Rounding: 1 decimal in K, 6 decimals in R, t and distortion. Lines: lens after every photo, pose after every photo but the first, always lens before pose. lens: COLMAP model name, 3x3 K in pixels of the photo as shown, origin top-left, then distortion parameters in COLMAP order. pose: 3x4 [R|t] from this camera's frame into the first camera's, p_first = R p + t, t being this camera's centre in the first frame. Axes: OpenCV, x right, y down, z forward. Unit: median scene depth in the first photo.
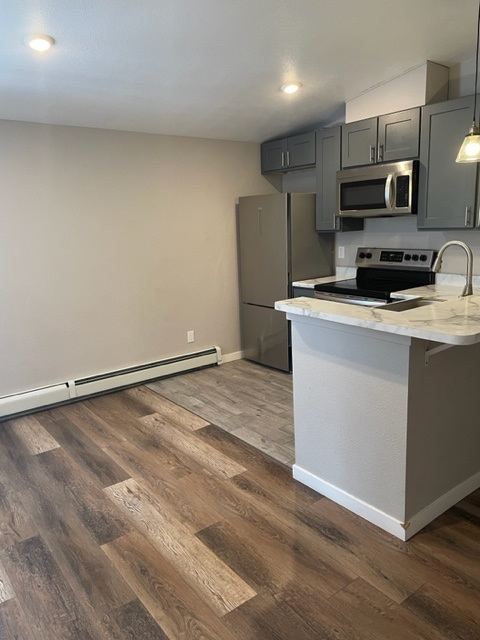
lens RADIAL K [[488.3, 0, 240.0], [0, 488.3, 320.0], [0, 0, 1]] dist [0.120484, -0.155804]
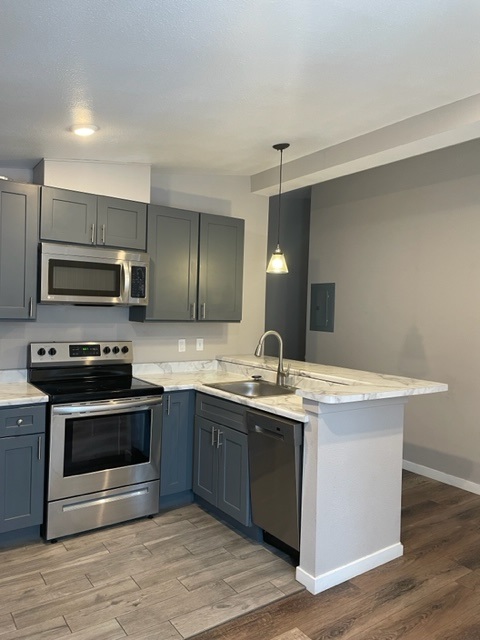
lens RADIAL K [[488.3, 0, 240.0], [0, 488.3, 320.0], [0, 0, 1]] dist [0.120484, -0.155804]
pose [[0.012226, 0.009605, 0.999879, -0.630563], [0.169168, 0.985520, -0.011535, -0.143589], [-0.985511, 0.169289, 0.010424, 0.818392]]
